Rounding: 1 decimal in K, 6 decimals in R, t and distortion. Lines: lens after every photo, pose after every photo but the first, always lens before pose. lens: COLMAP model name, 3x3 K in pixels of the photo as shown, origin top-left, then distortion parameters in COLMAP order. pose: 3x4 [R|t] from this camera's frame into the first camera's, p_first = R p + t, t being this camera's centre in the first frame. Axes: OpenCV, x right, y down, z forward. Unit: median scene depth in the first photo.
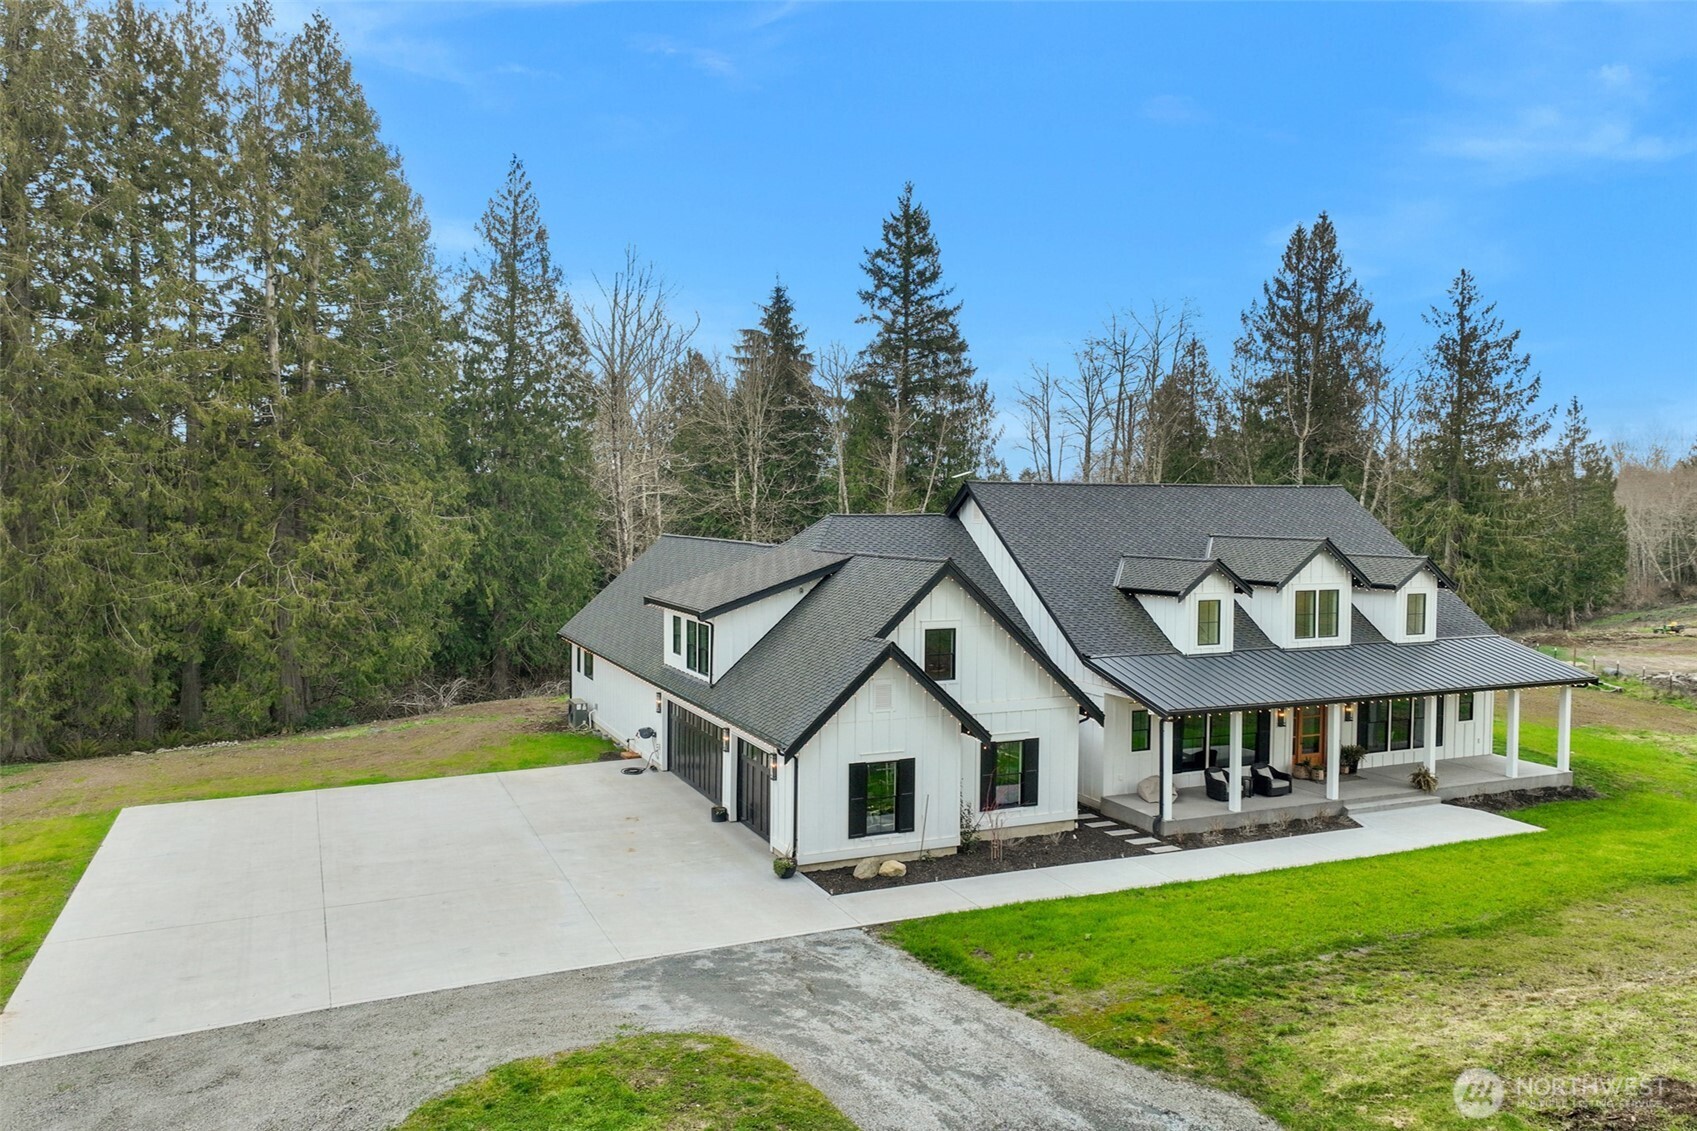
lens RADIAL K [[1275.0, 0, 843.5], [0, 1275.0, 565.3], [0, 0, 1]] dist [0.004671, -0.000510]
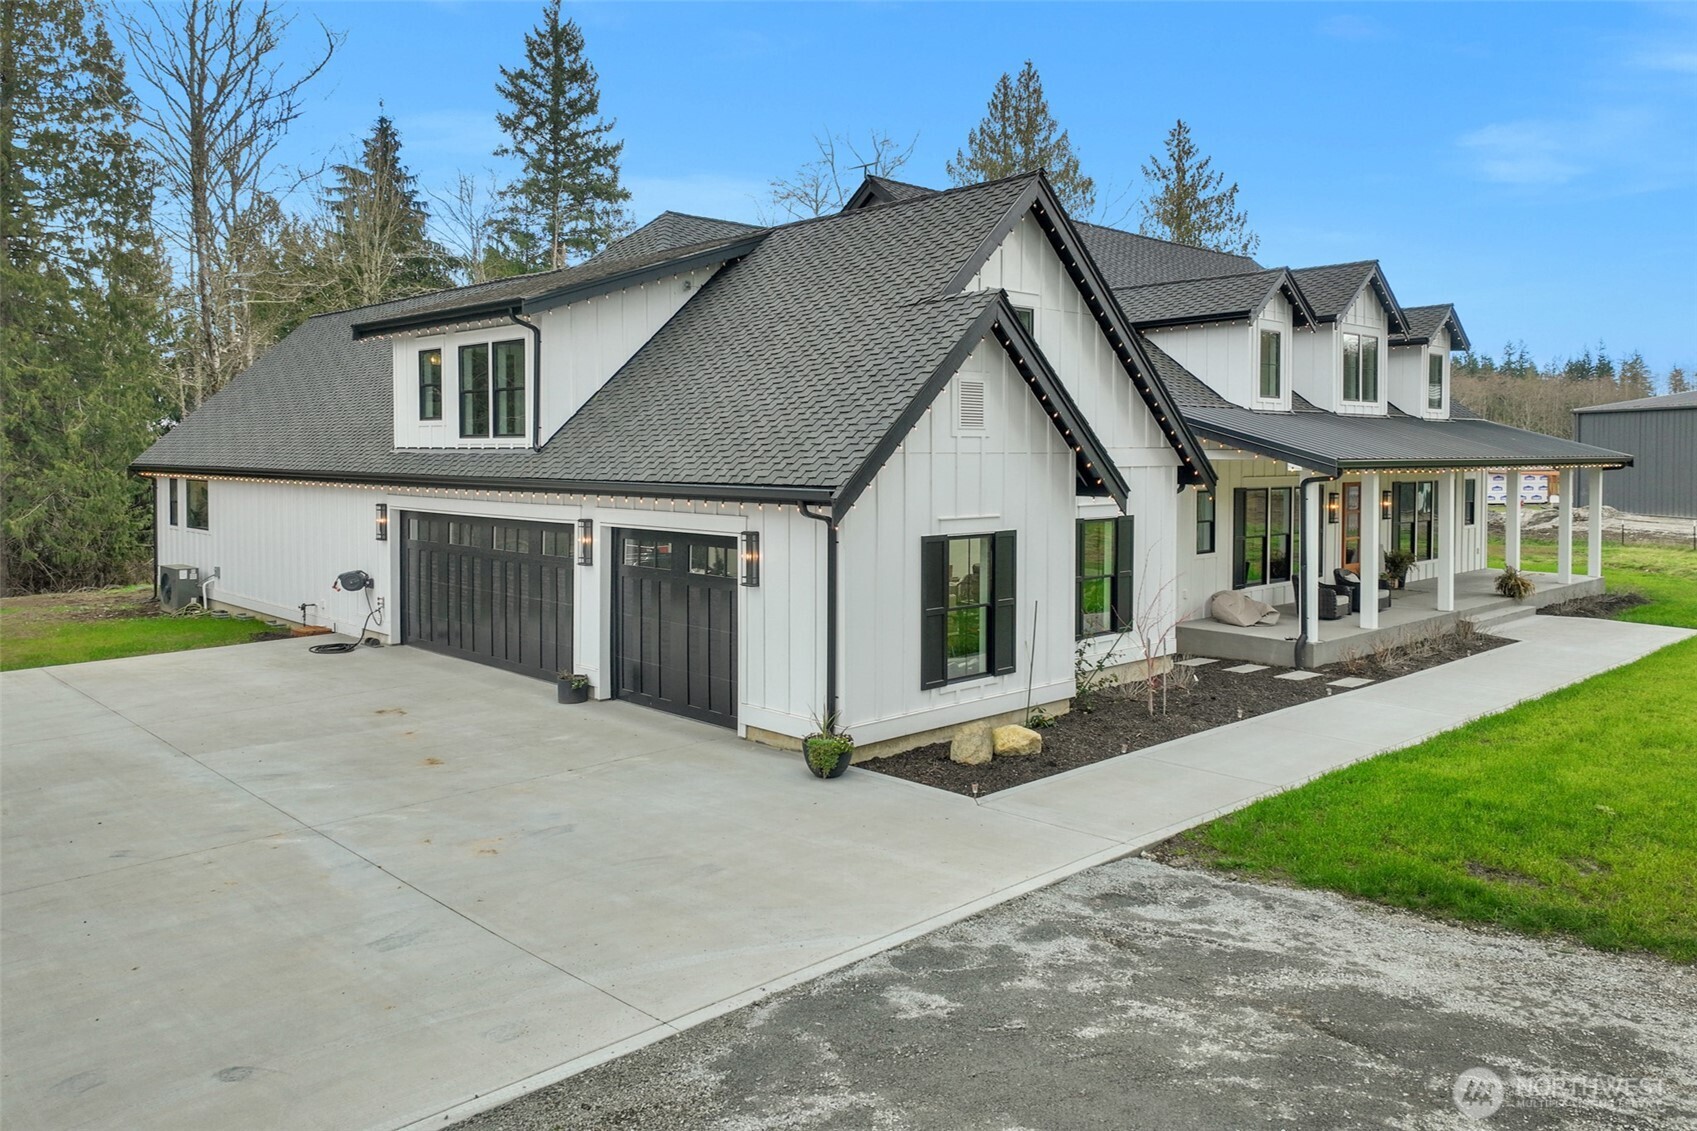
lens RADIAL K [[1244.9, 0, 835.6], [0, 1244.9, 499.8], [0, 0, 1]] dist [0.001017, 0.006325]
pose [[0.937955, -0.017444, 0.346317, -0.089455], [0.025746, 0.999481, -0.019386, 0.069118], [-0.345799, 0.027100, 0.937917, 0.258313]]
